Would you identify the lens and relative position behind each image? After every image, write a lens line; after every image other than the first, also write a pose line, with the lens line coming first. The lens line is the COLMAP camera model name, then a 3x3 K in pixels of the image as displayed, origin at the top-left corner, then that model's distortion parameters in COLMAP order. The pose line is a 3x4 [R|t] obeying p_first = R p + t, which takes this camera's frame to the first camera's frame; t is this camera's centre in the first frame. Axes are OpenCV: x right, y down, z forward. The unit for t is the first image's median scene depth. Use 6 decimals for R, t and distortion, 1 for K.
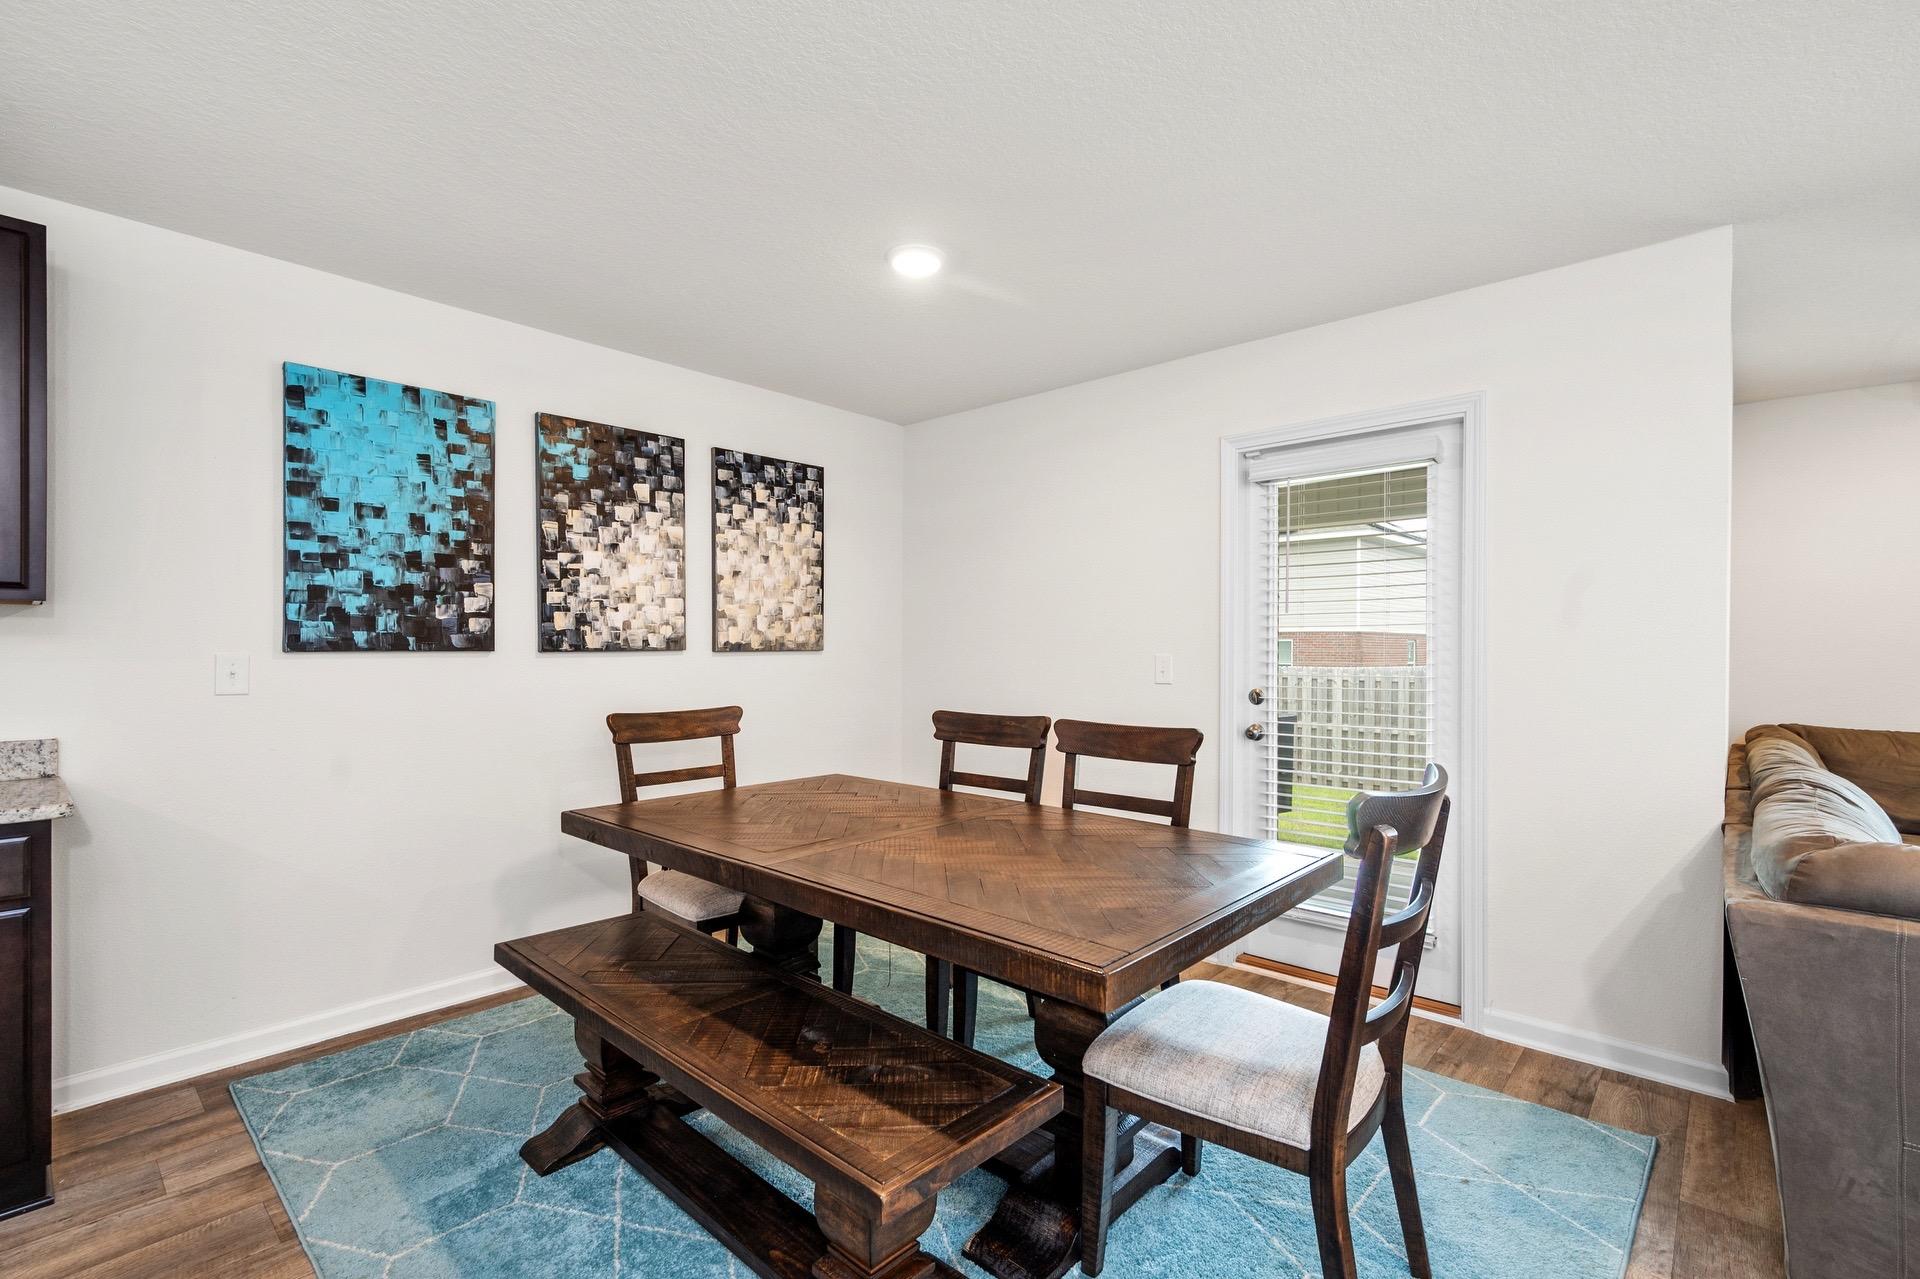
lens RADIAL K [[860.2, 0, 962.5], [0, 860.2, 653.5], [0, 0, 1]] dist [0.010517, -0.000210]
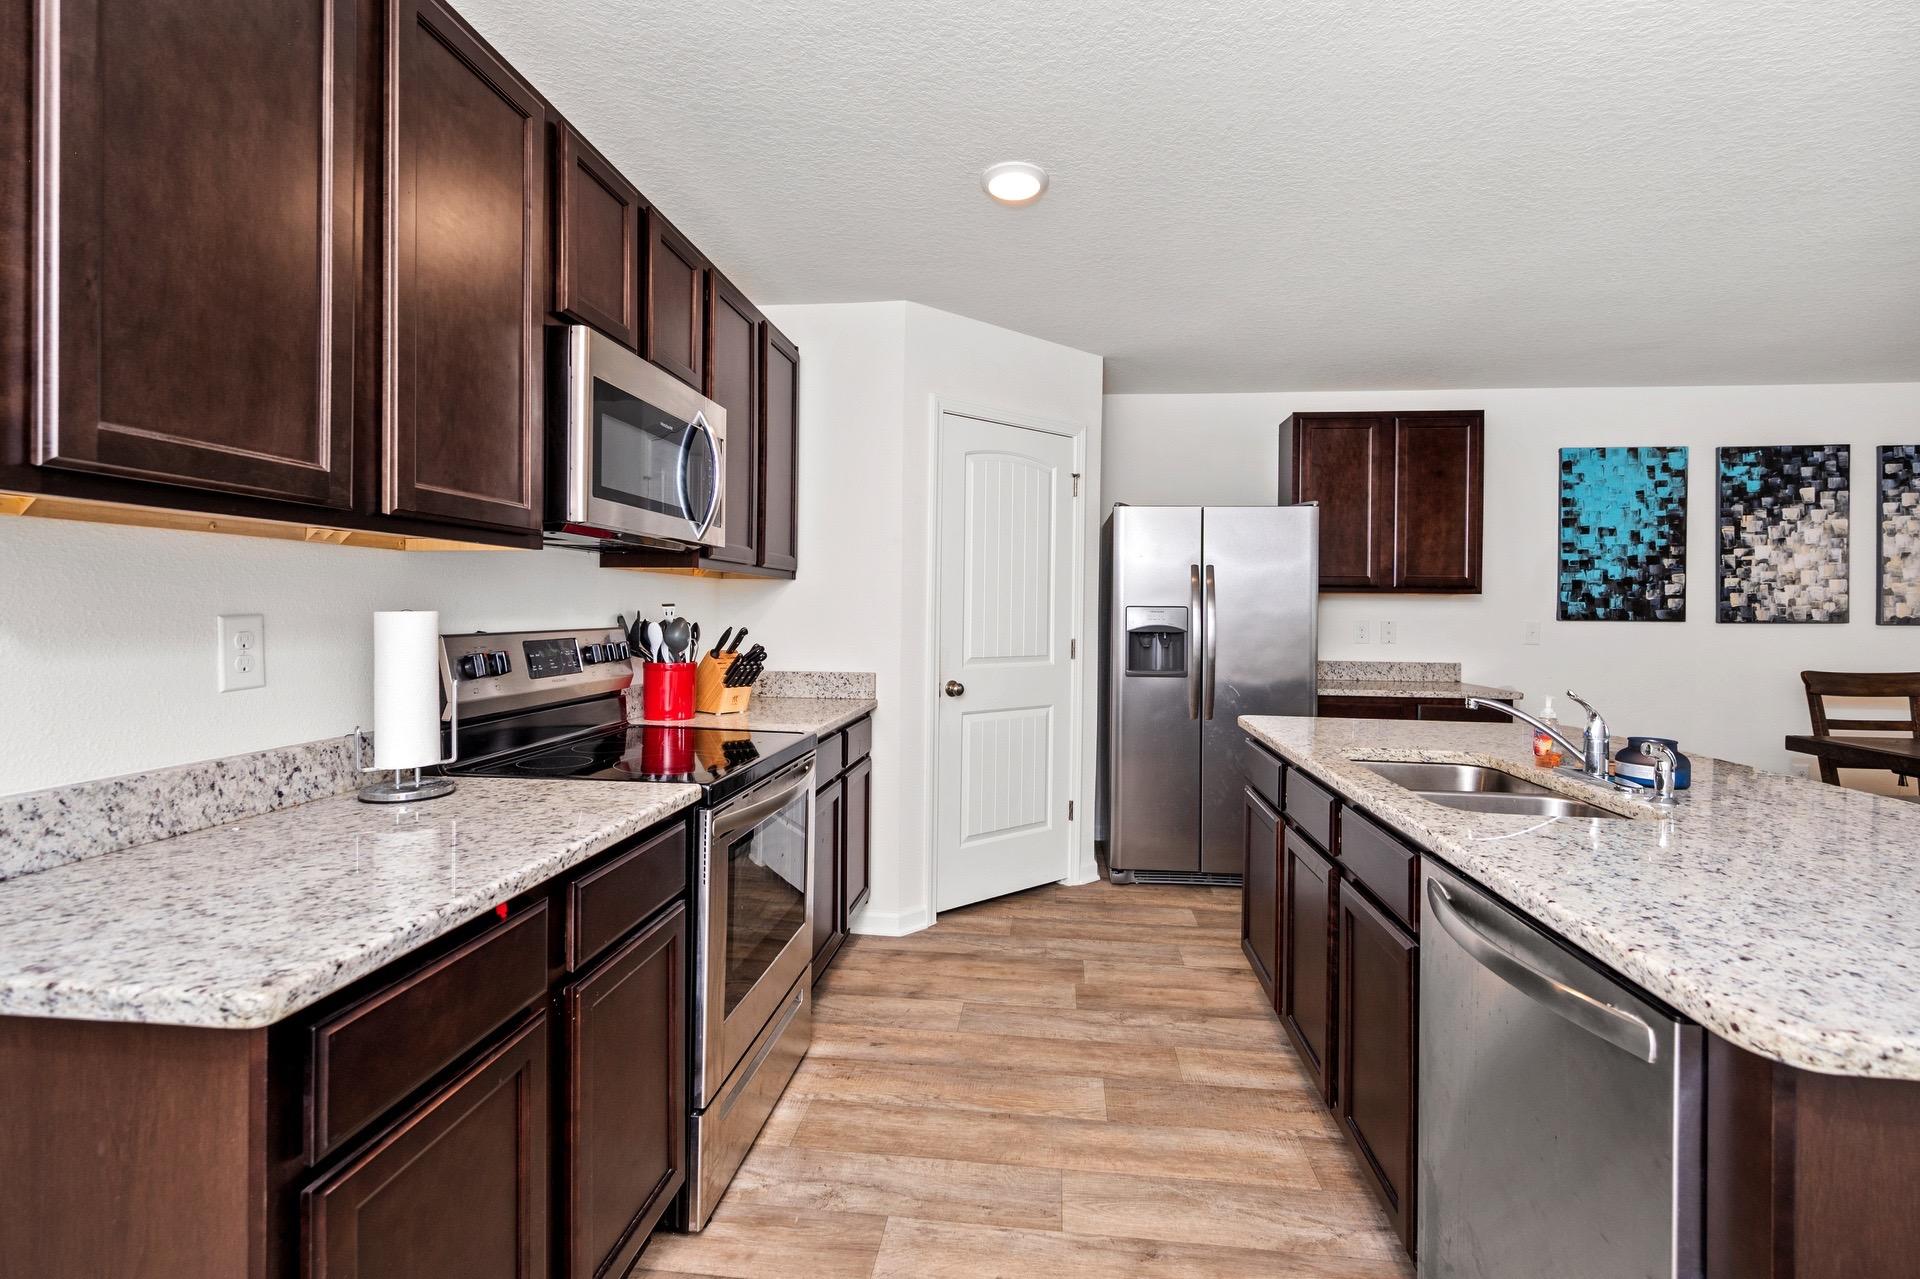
lens RADIAL K [[866.8, 0, 960.7], [0, 866.8, 608.5], [0, 0, 1]] dist [0.000535, 0.000079]
pose [[0.585233, 0.004683, -0.810852, -0.078959], [-0.015648, 0.999862, -0.005520, 0.002056], [0.810714, 0.015919, 0.585226, -0.753291]]
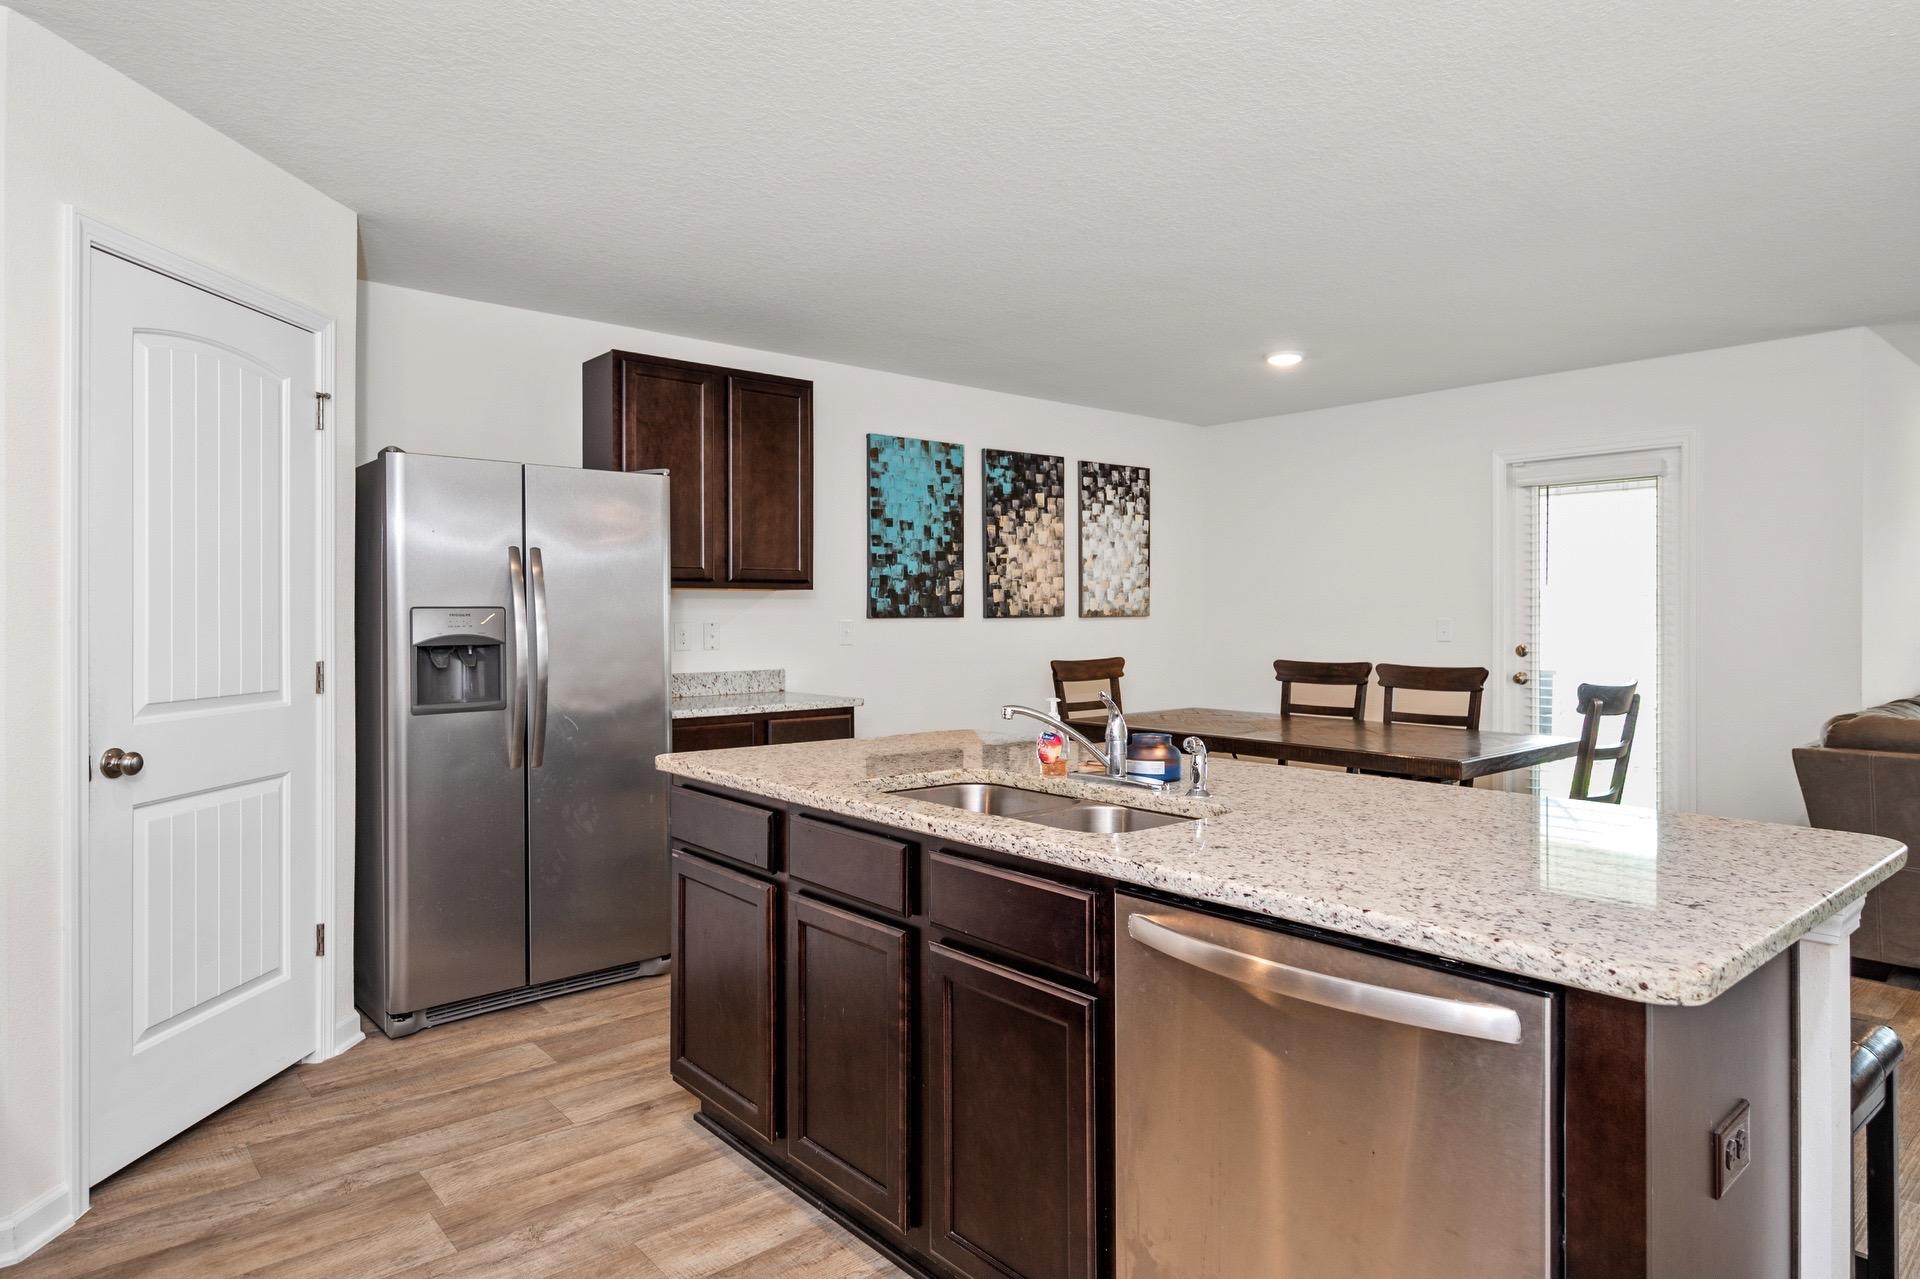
lens RADIAL K [[1115.7, 0, 955.7], [0, 1115.7, 614.0], [0, 0, 1]] dist [0.001365, -0.001162]
pose [[0.992126, -0.003174, -0.125203, -0.303483], [0.002570, 0.999984, -0.004989, 0.000821], [0.125217, 0.004628, 0.992119, -0.800098]]
